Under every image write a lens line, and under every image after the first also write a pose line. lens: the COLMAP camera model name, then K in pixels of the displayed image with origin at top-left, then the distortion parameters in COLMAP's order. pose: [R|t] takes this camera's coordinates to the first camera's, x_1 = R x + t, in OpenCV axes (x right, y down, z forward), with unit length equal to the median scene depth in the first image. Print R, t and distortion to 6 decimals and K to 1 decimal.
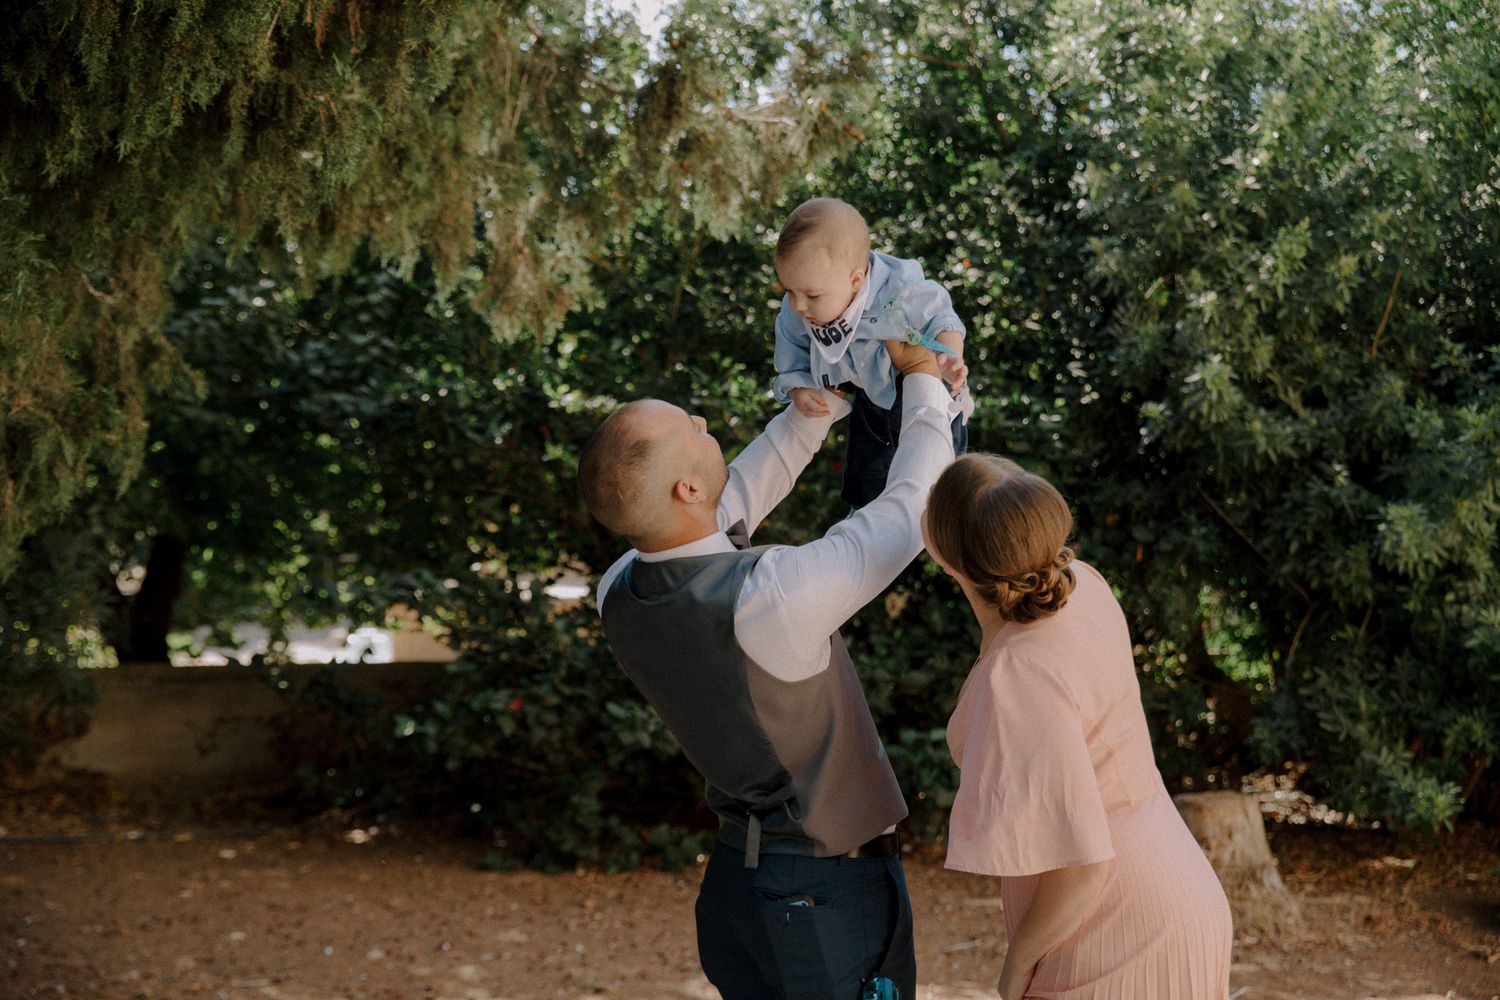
lens RADIAL K [[2395.7, 0, 745.7], [0, 2395.7, 497.2], [0, 0, 1]] dist [0.054190, 0.000000]
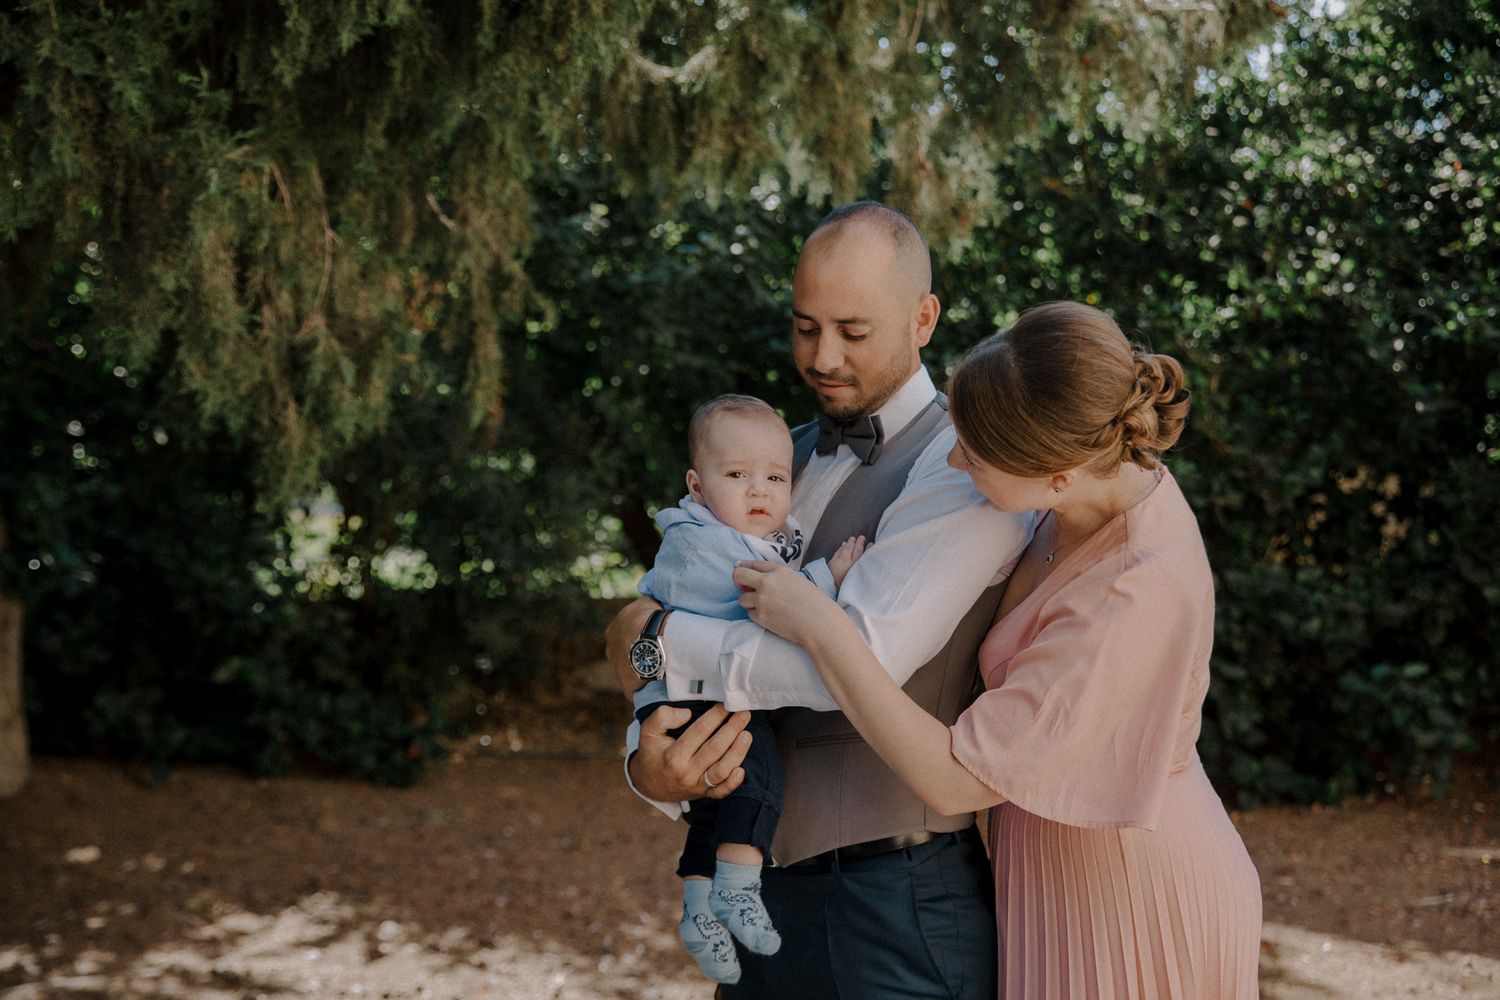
lens RADIAL K [[2011.4, 0, 730.0], [0, 2011.4, 532.5], [0, 0, 1]] dist [0.032064, 0.000000]
pose [[0.951273, -0.008161, -0.308243, 0.069930], [0.020166, 0.999156, 0.035781, 0.011741], [0.307691, -0.040253, 0.950634, 0.173936]]
